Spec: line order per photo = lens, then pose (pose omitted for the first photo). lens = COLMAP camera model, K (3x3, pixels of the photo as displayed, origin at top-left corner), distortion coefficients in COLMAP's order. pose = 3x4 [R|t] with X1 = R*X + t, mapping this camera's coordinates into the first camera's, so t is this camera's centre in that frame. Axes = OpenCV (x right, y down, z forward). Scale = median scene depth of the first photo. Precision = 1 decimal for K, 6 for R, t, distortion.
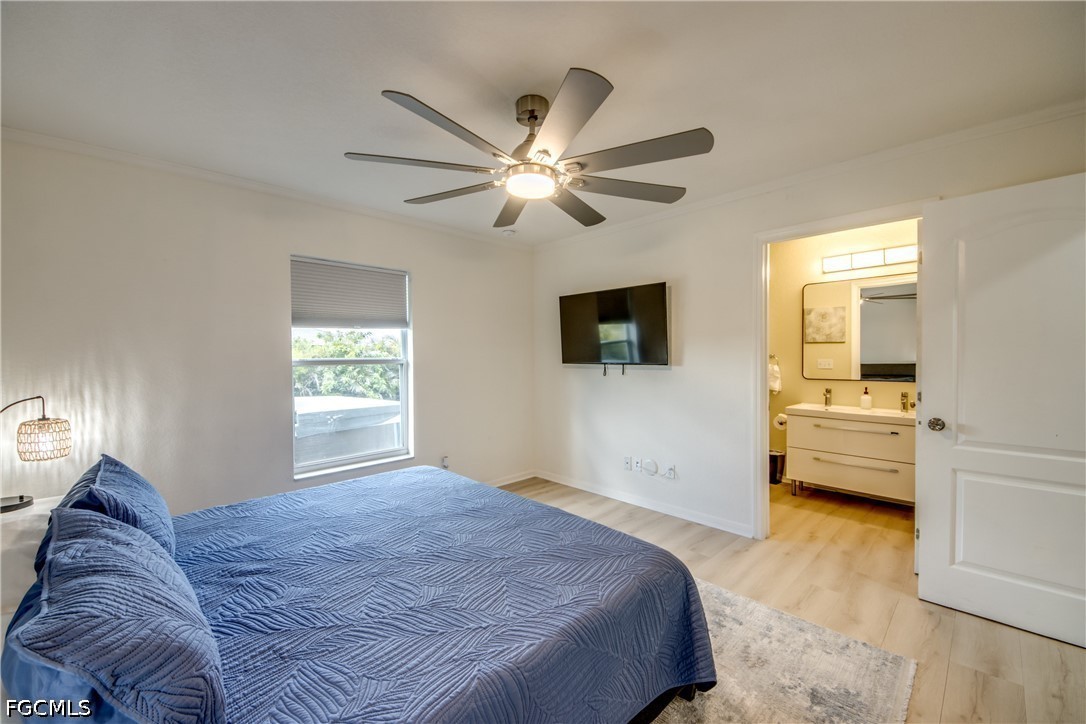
lens RADIAL K [[406.3, 0, 554.9], [0, 406.3, 361.1], [0, 0, 1]] dist [-0.000050, 0.000011]
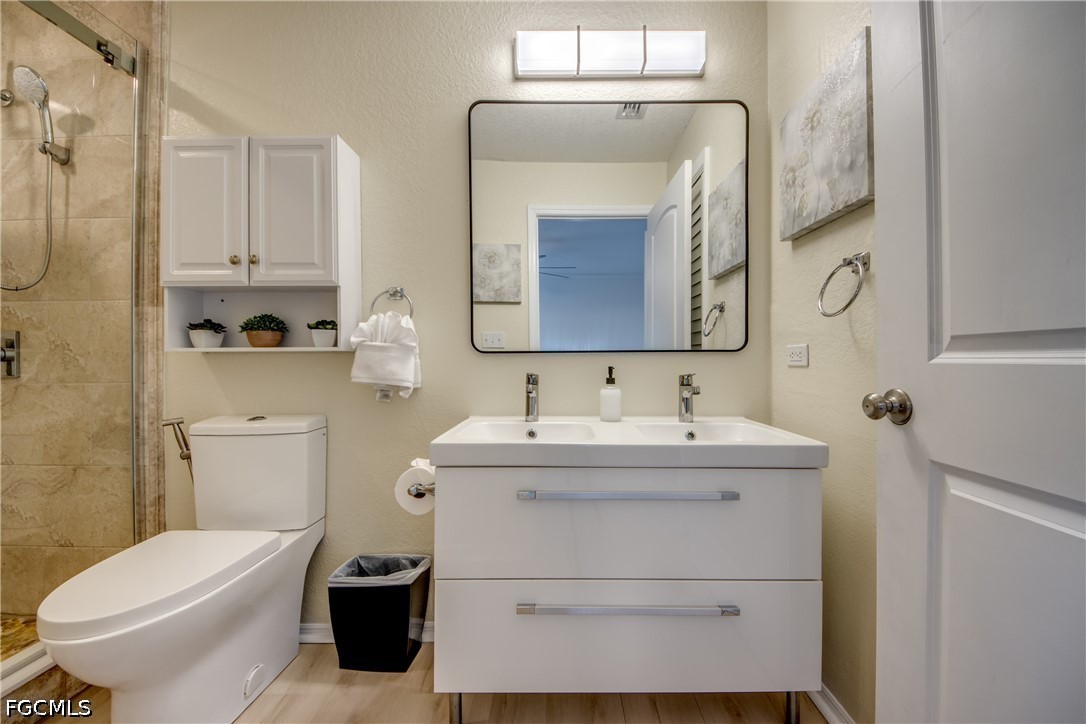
lens RADIAL K [[406.4, 0, 540.7], [0, 406.4, 365.1], [0, 0, 1]] dist [0.022326, -0.017175]
pose [[0.715875, -0.004355, 0.698215, 0.399693], [0.010756, 0.999931, -0.004791, 0.058997], [-0.698145, 0.010940, 0.715872, 0.698929]]
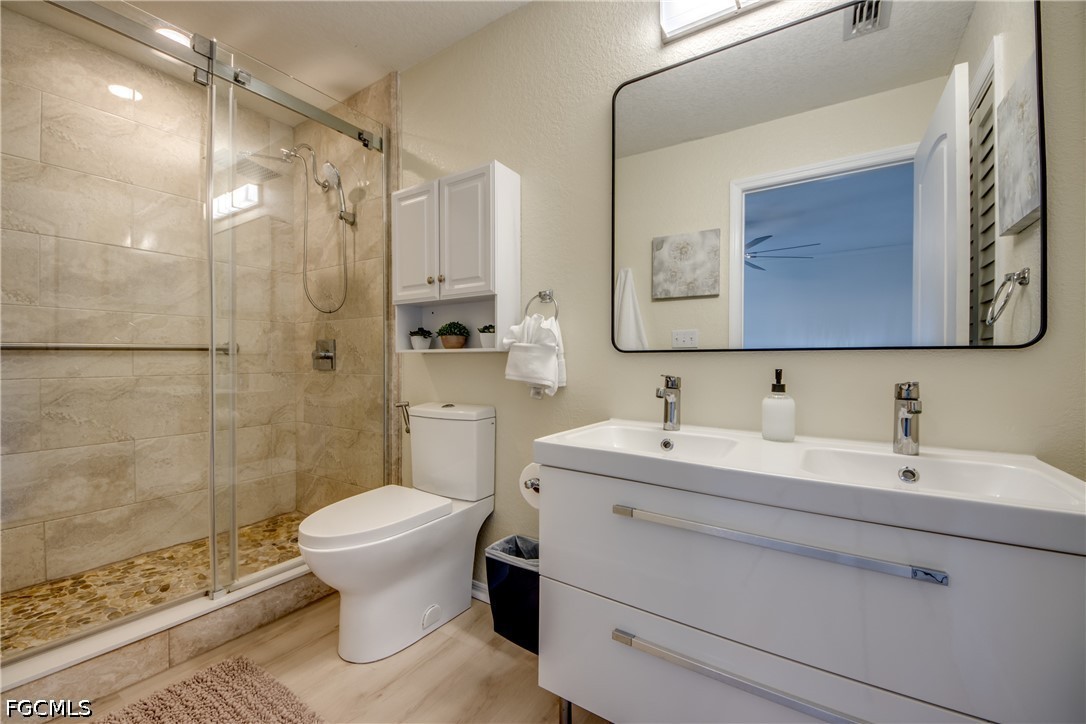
lens RADIAL K [[408.1, 0, 539.2], [0, 408.1, 368.1], [0, 0, 1]] dist [0.035728, -0.021579]
pose [[0.978259, 0.006205, 0.207294, 0.479694], [-0.006357, 0.999980, 0.000065, 0.059437], [-0.207290, -0.001382, 0.978279, 0.671152]]
